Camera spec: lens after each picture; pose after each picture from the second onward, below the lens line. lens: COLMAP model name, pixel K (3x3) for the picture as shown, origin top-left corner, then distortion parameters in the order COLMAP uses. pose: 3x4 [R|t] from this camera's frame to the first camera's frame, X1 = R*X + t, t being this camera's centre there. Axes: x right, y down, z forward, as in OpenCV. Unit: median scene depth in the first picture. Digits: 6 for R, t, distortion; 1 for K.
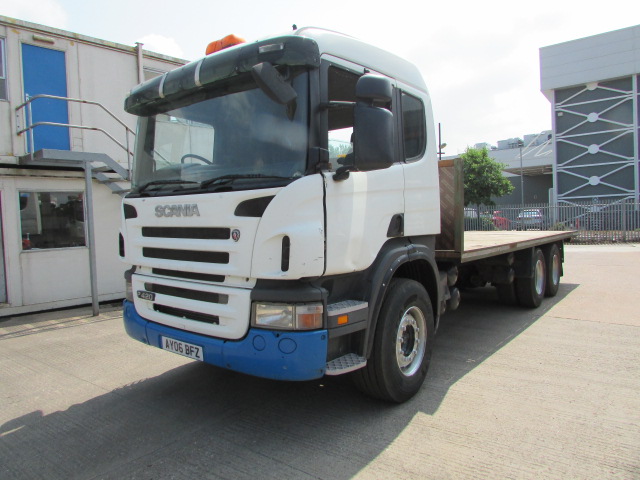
lens RADIAL K [[450.9, 0, 315.3], [0, 450.9, 239.1], [0, 0, 1]] dist [-0.012523, 0.011883]
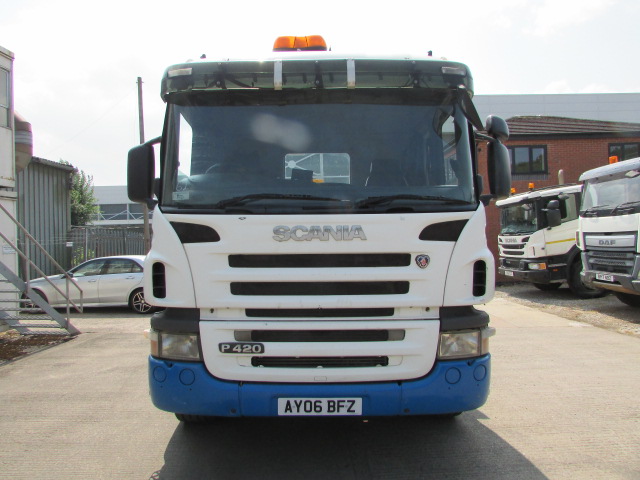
lens RADIAL K [[450.9, 0, 316.8], [0, 450.9, 241.1], [0, 0, 1]] dist [-0.012523, 0.011883]
pose [[0.782543, 0.011175, 0.622497, -0.856230], [0.028676, 0.998131, -0.053968, -0.005820], [-0.621936, 0.060083, 0.780759, 0.394099]]
